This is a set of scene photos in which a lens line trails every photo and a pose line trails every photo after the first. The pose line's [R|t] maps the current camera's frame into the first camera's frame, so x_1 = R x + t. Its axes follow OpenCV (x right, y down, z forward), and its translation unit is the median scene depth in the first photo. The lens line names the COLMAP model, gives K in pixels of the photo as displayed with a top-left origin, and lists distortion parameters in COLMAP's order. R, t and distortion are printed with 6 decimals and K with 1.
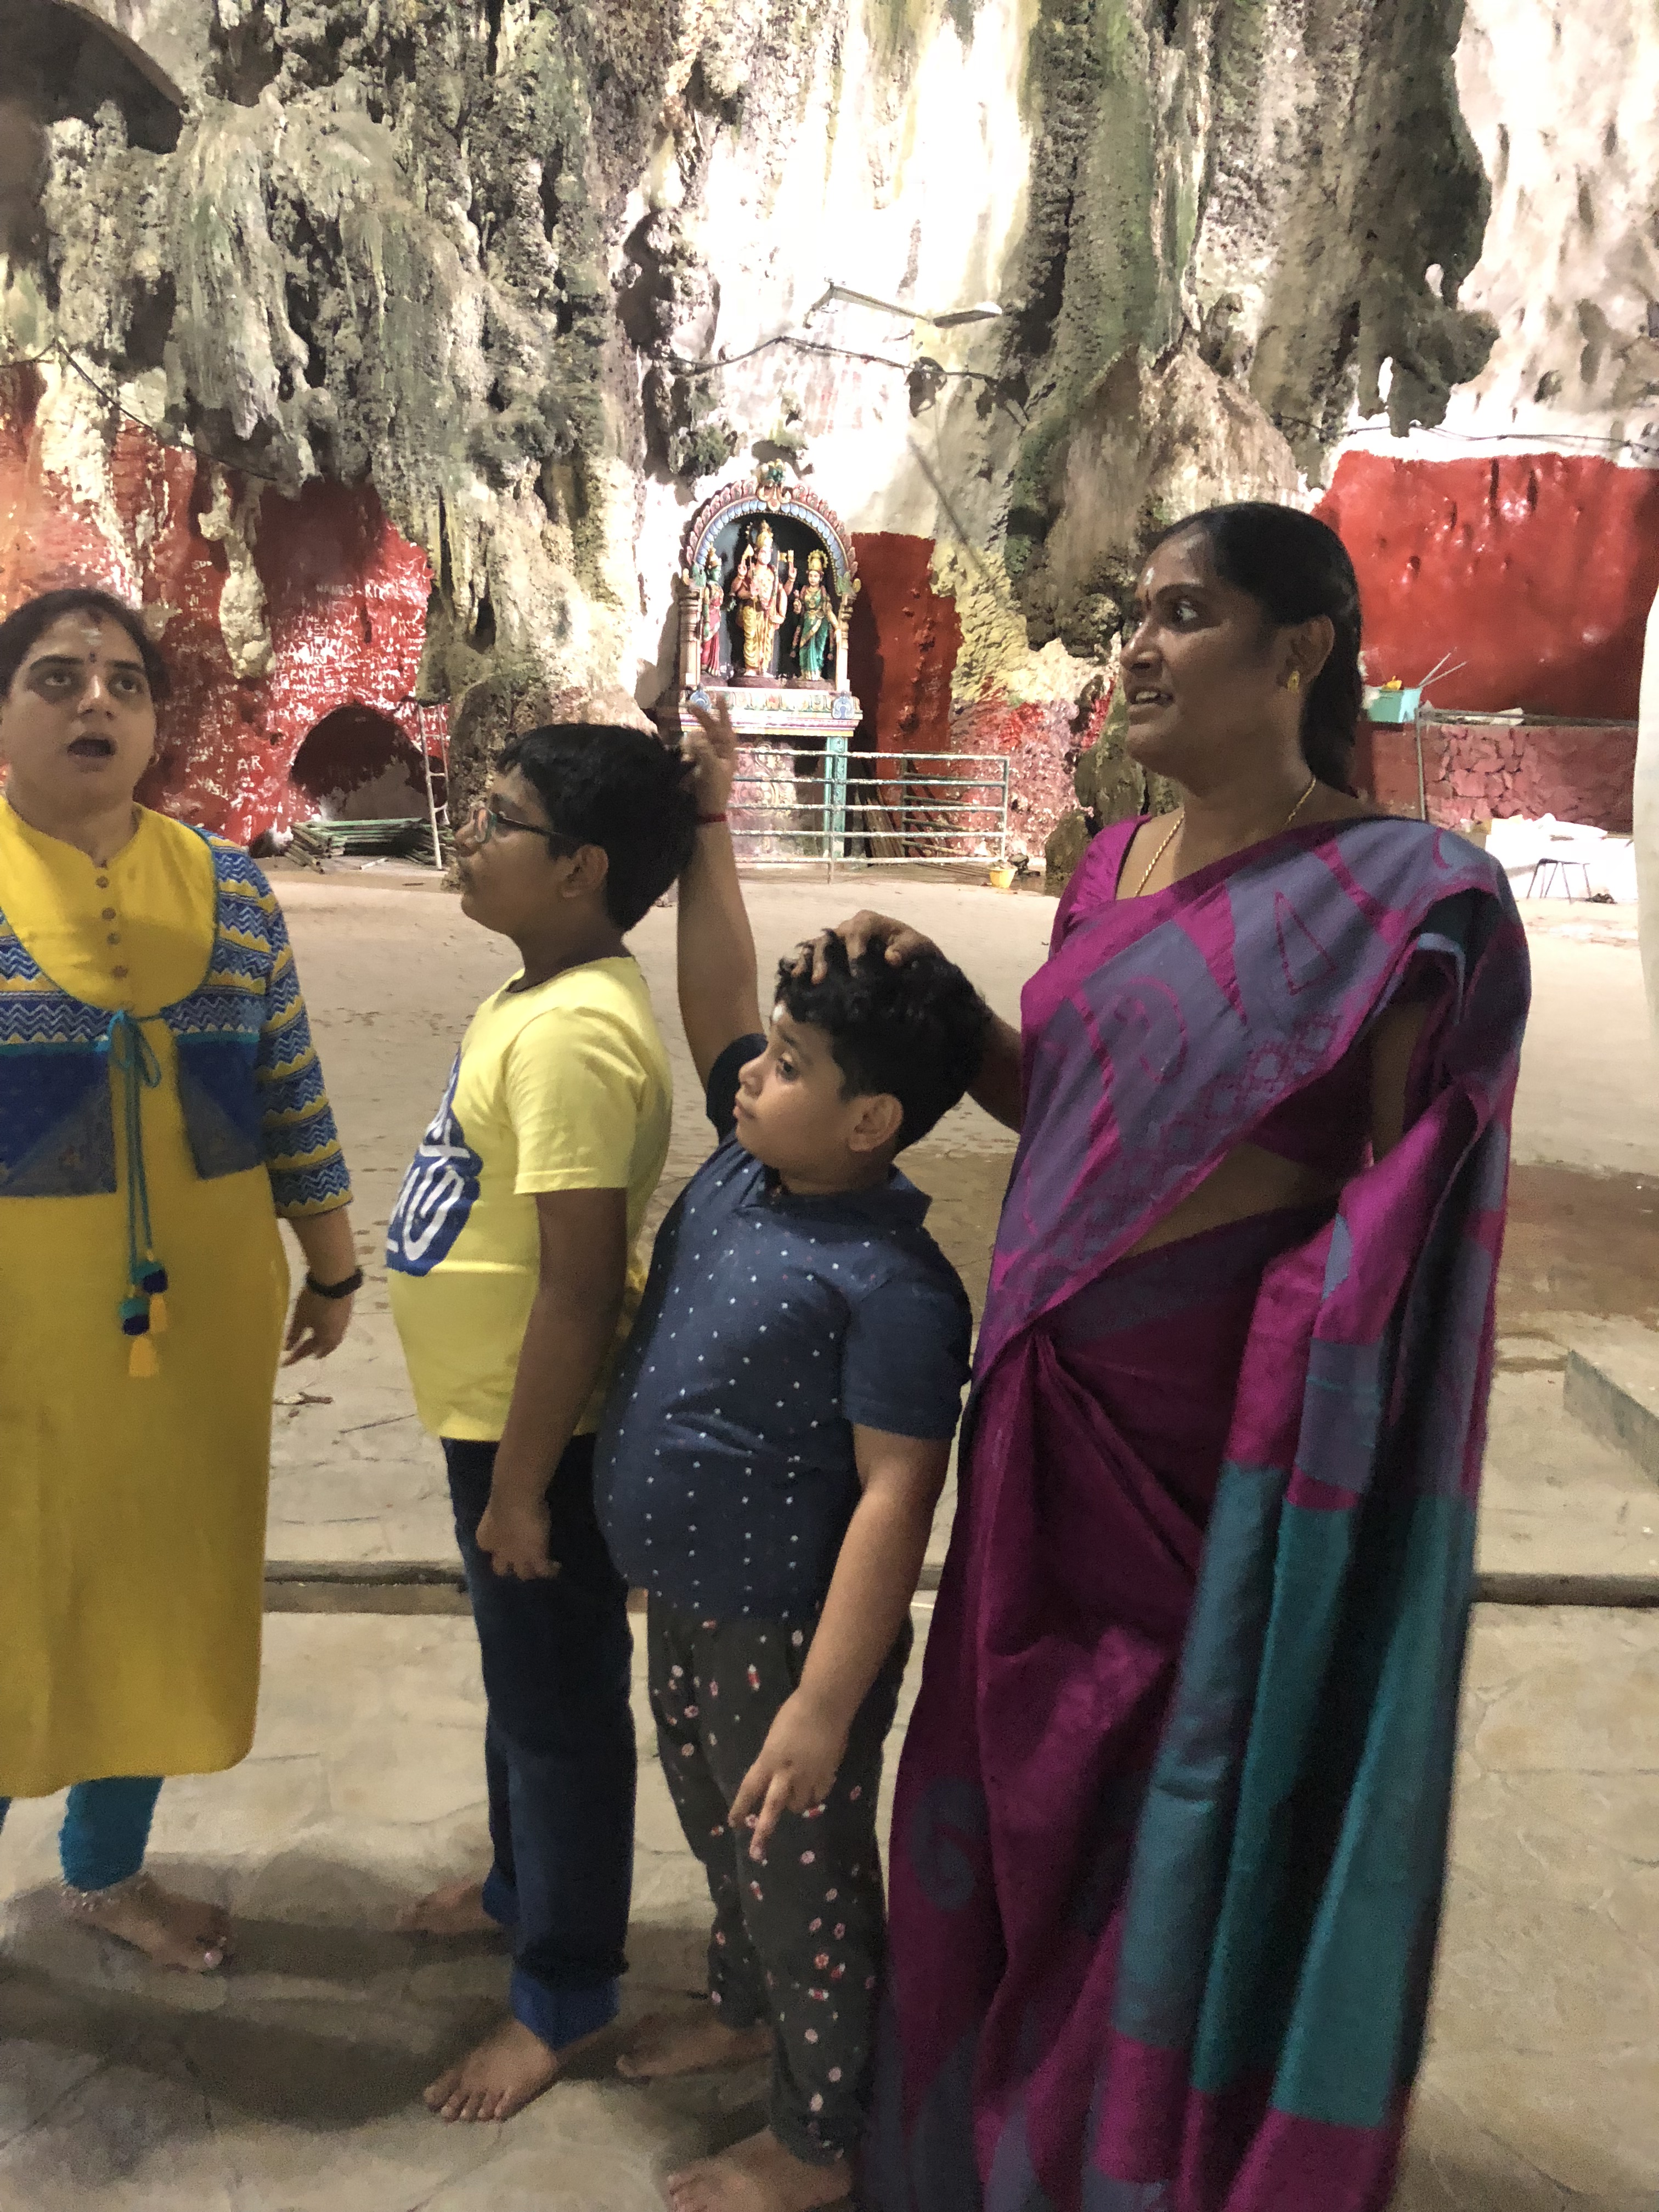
lens RADIAL K [[1835.0, 0, 823.4], [0, 1835.0, 1088.9], [0, 0, 1]] dist [-0.007800, 0.040398]
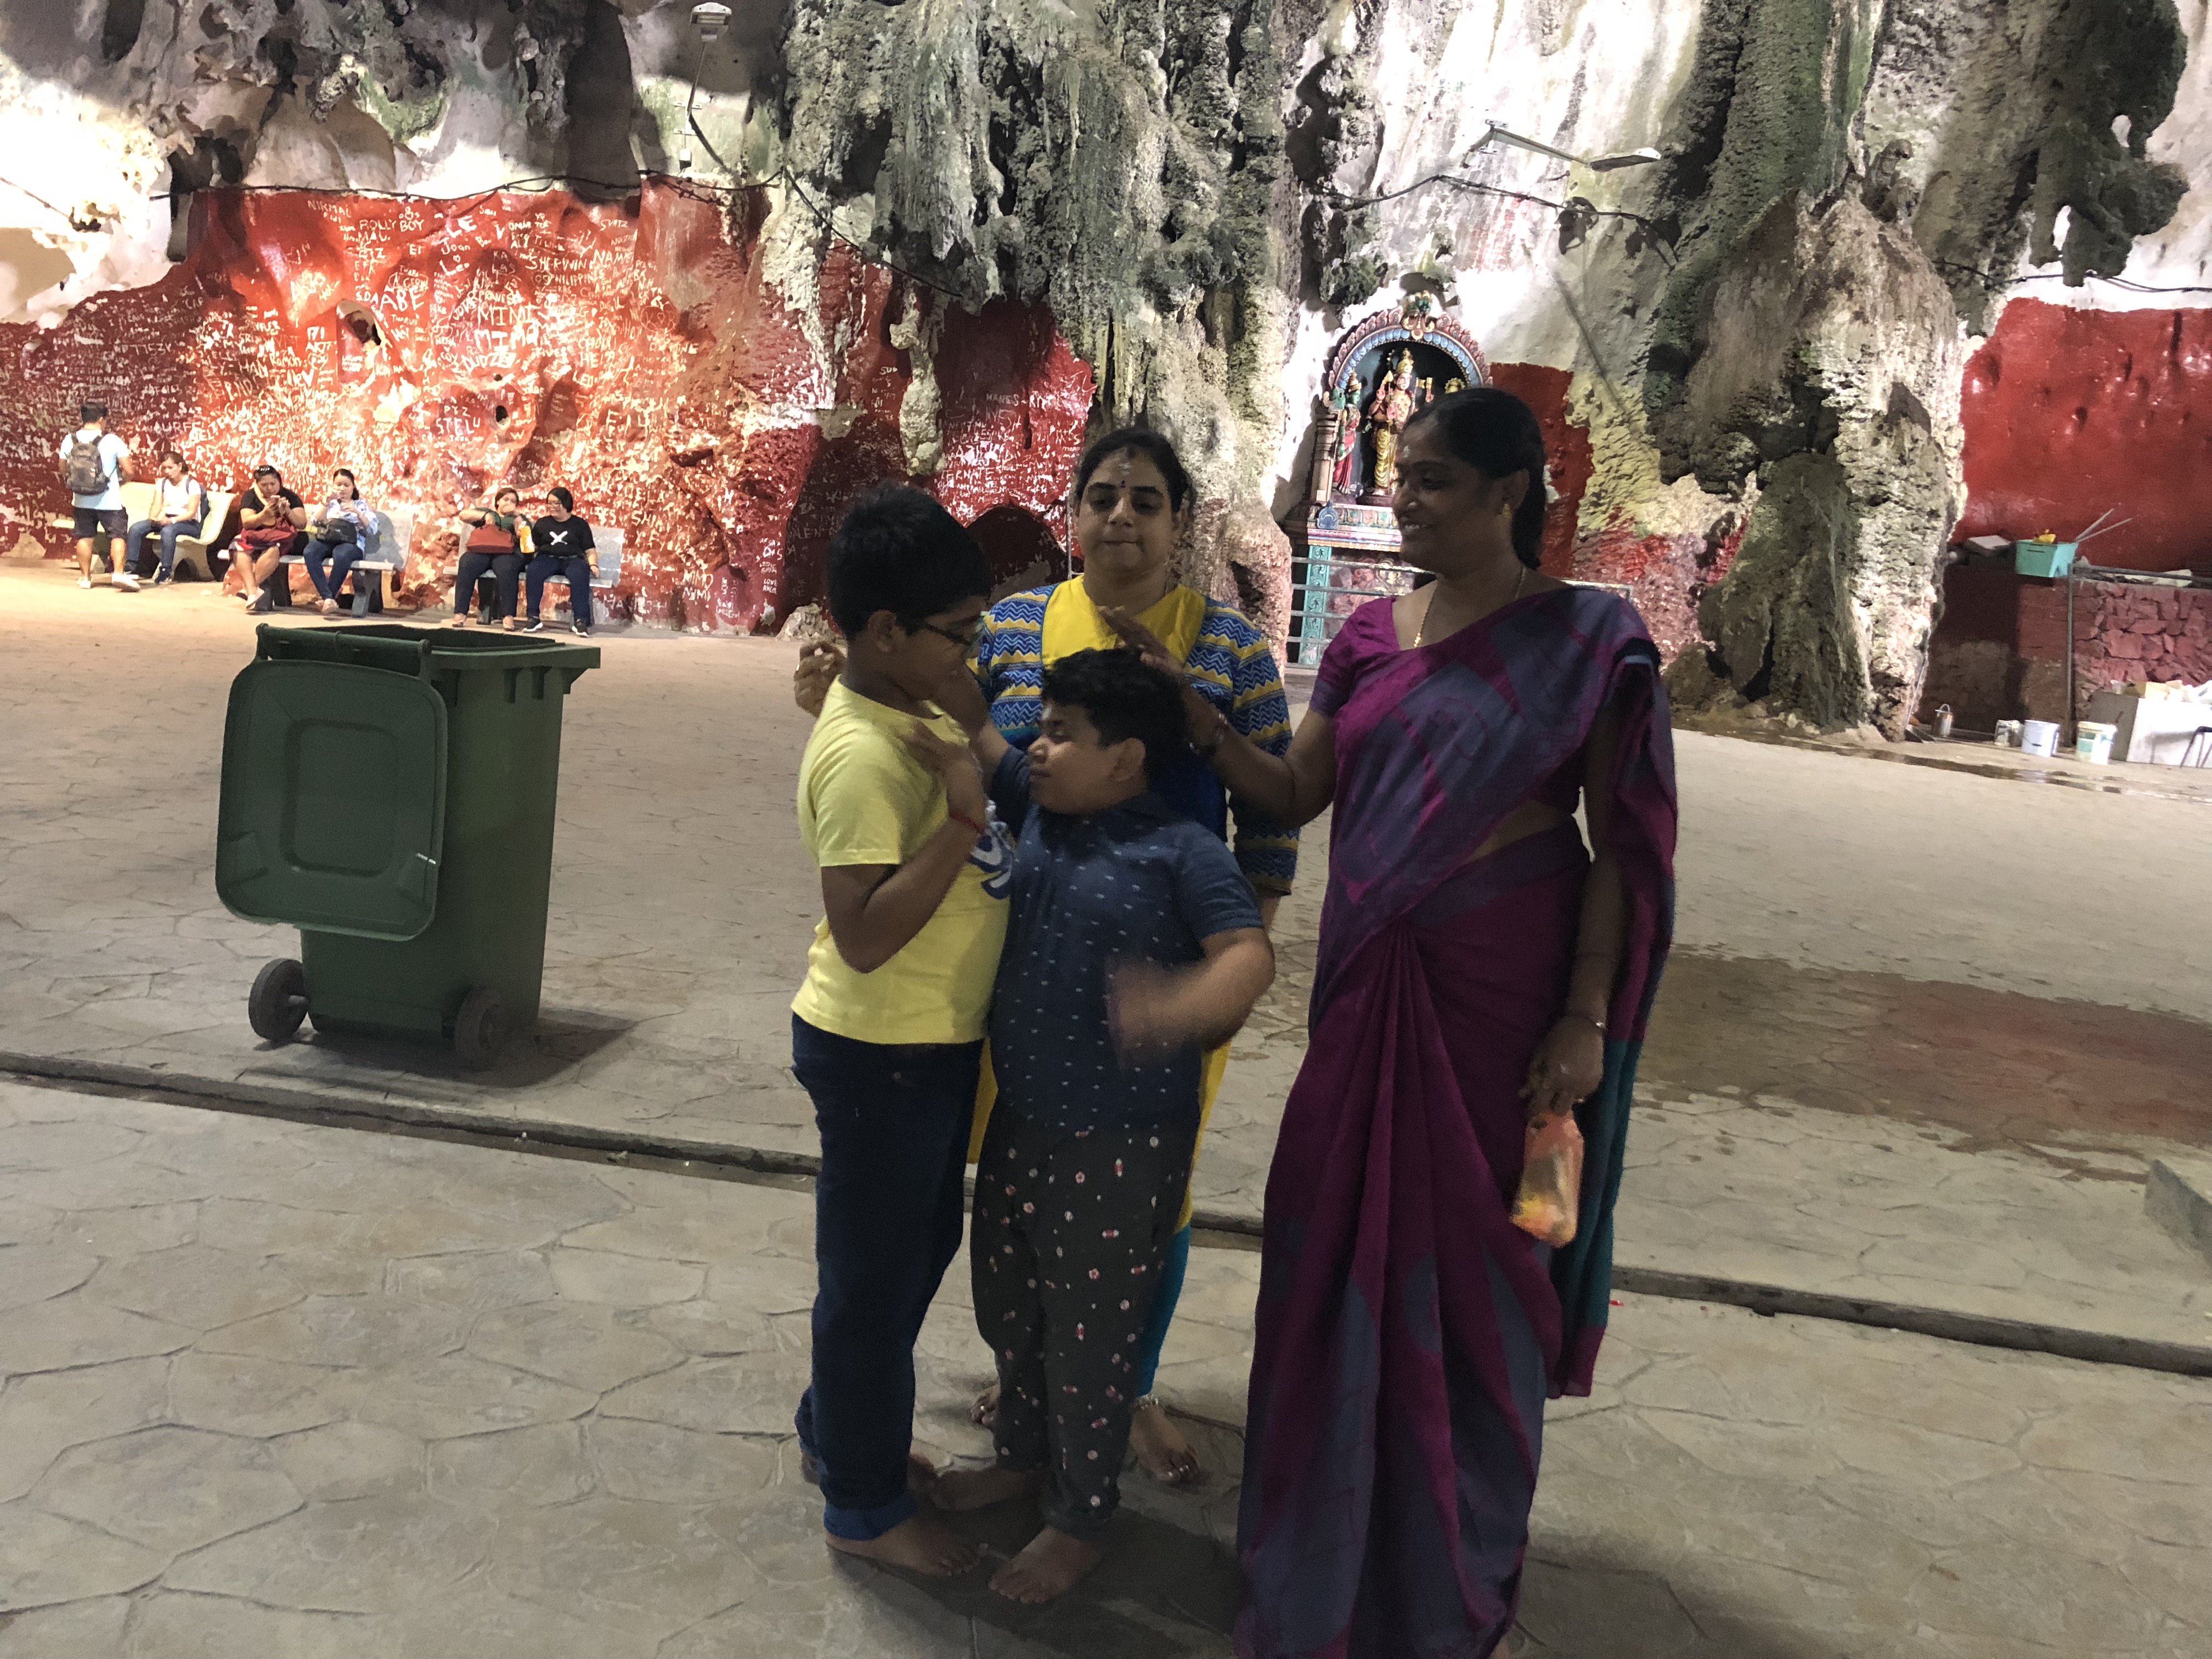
lens RADIAL K [[1835.0, 0, 1085.0], [0, 1835.0, 831.7], [0, 0, 1]] dist [-0.007800, 0.040398]
pose [[0.981428, 0.083209, -0.172847, -0.009067], [-0.089476, 0.995573, -0.028774, 0.009278], [0.169687, 0.043705, 0.984528, -0.043276]]
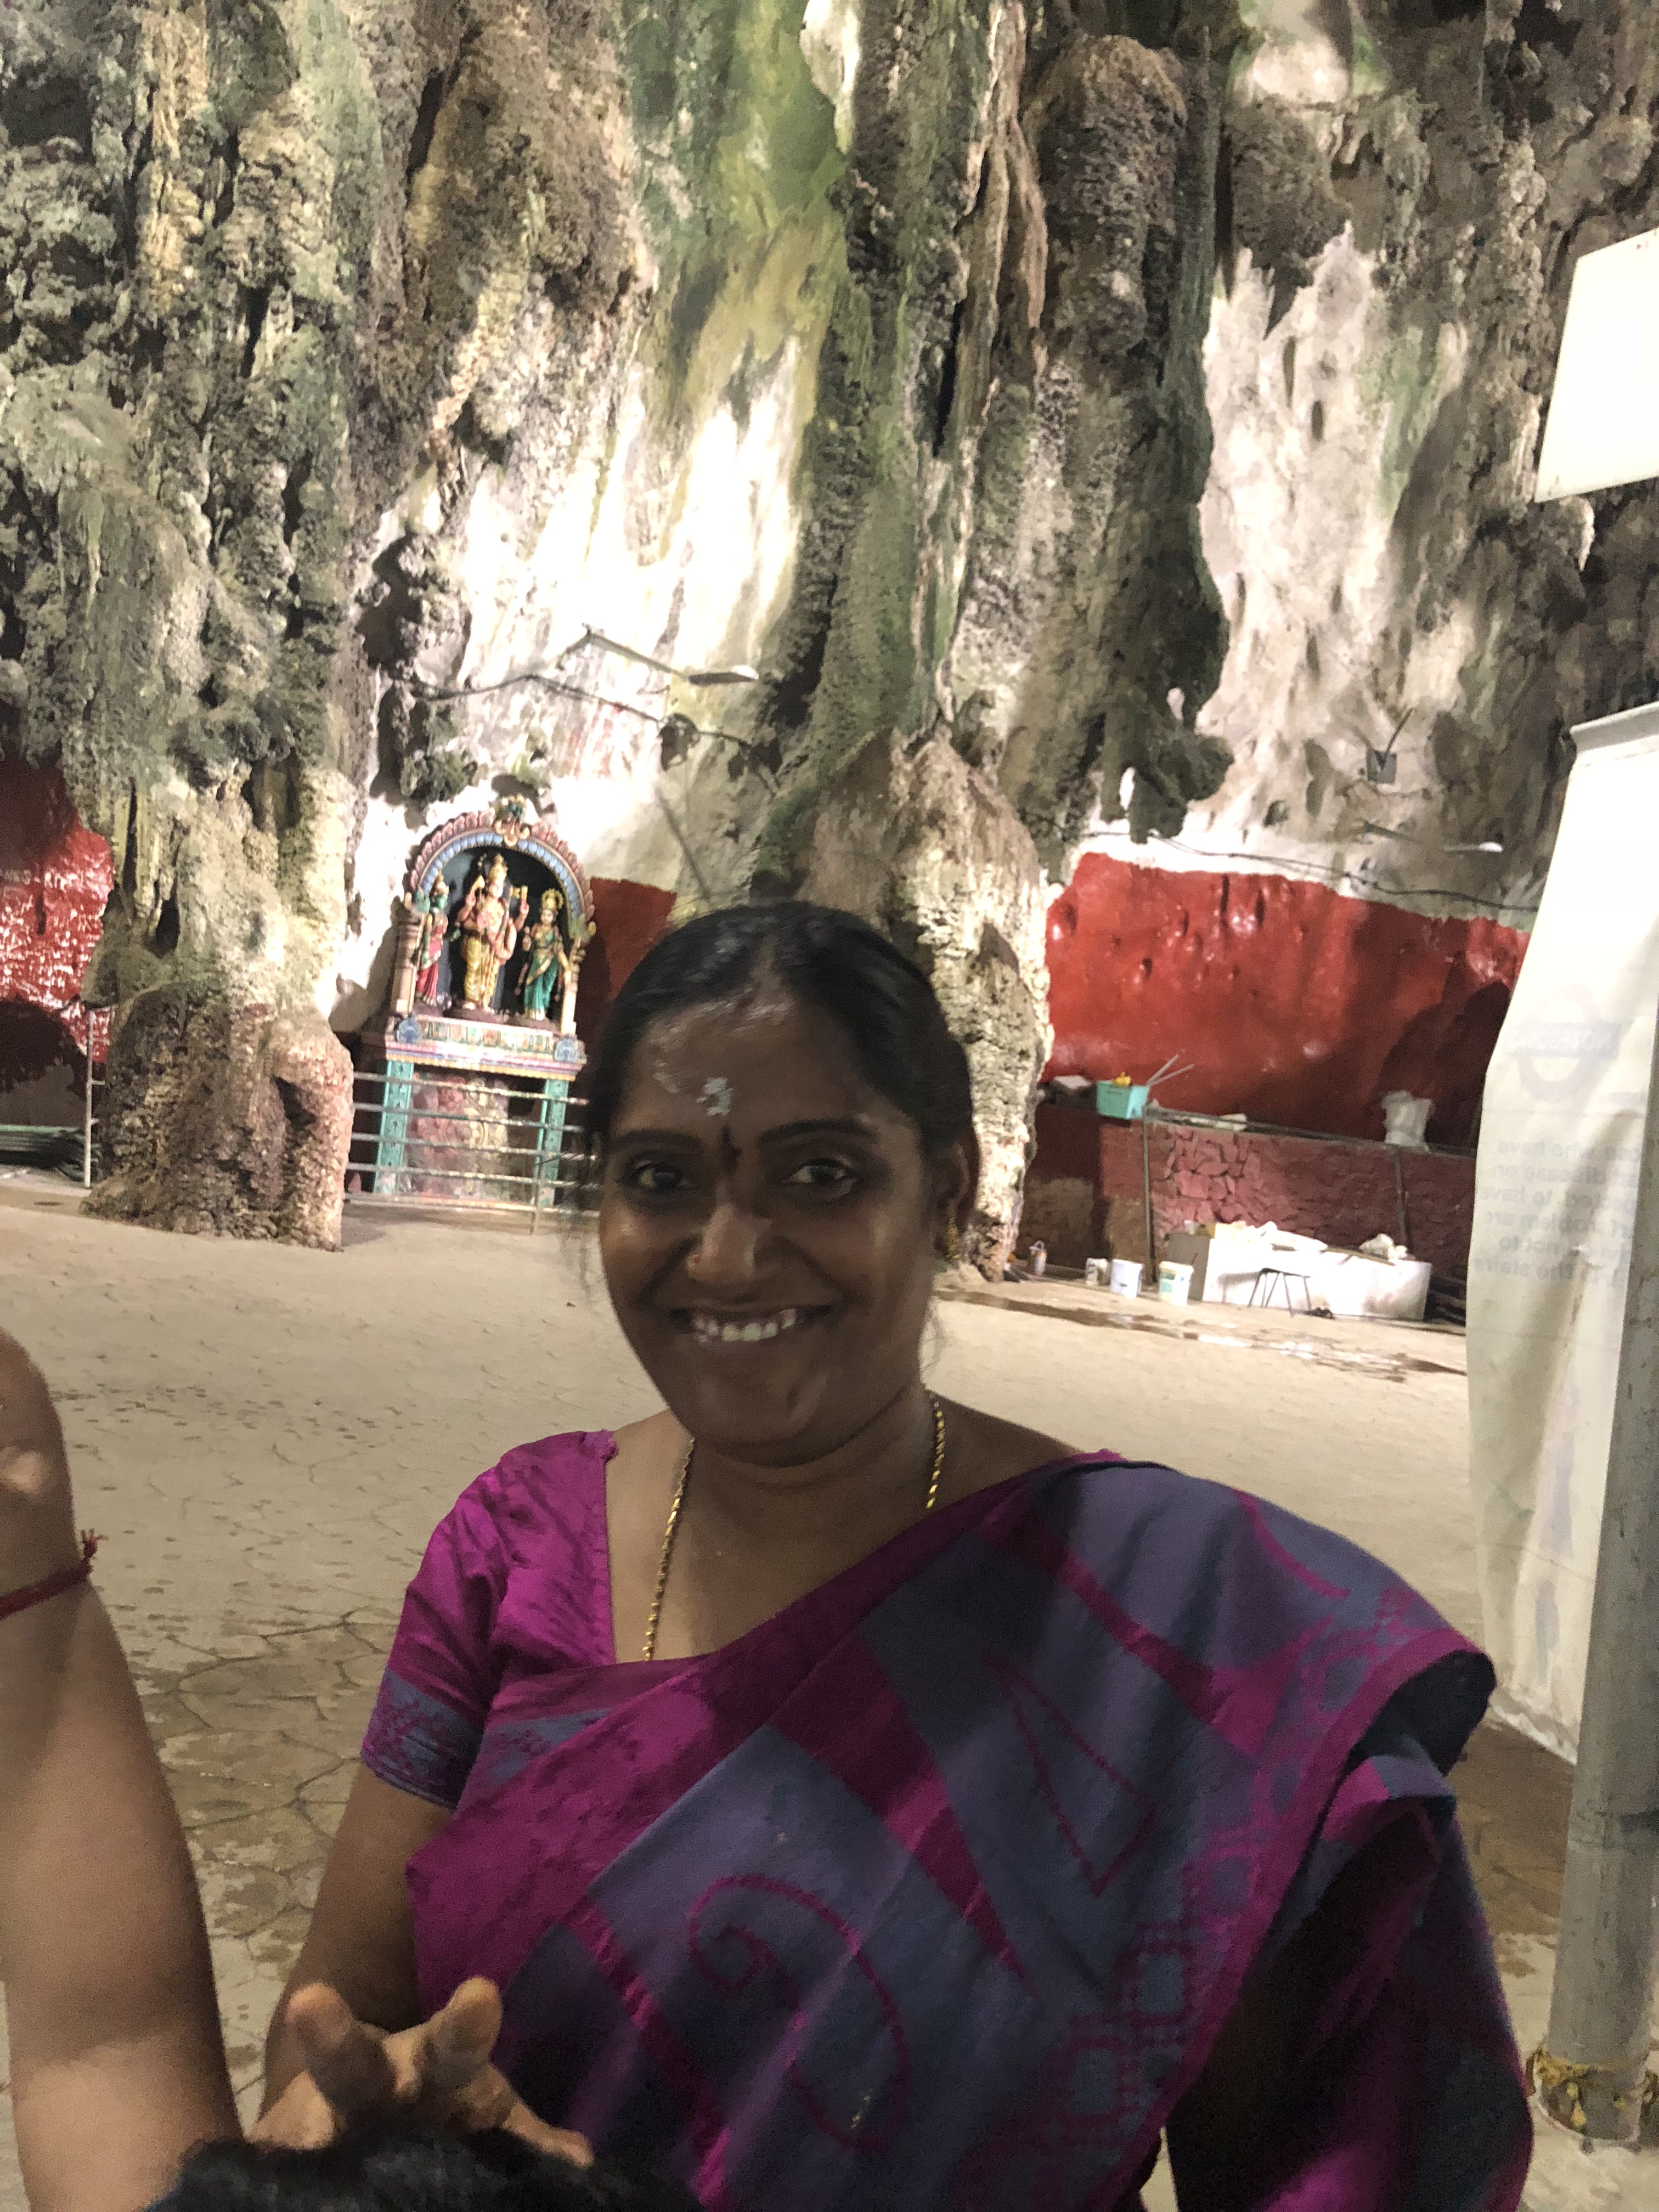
lens RADIAL K [[1842.4, 0, 829.5], [0, 1842.4, 1106.0], [0, 0, 1]] dist [0.066064, -0.172386]
pose [[0.985552, 0.089650, 0.143703, 0.011712], [-0.062962, 0.981551, -0.180537, -0.018130], [-0.157237, 0.168881, 0.973014, 0.059136]]
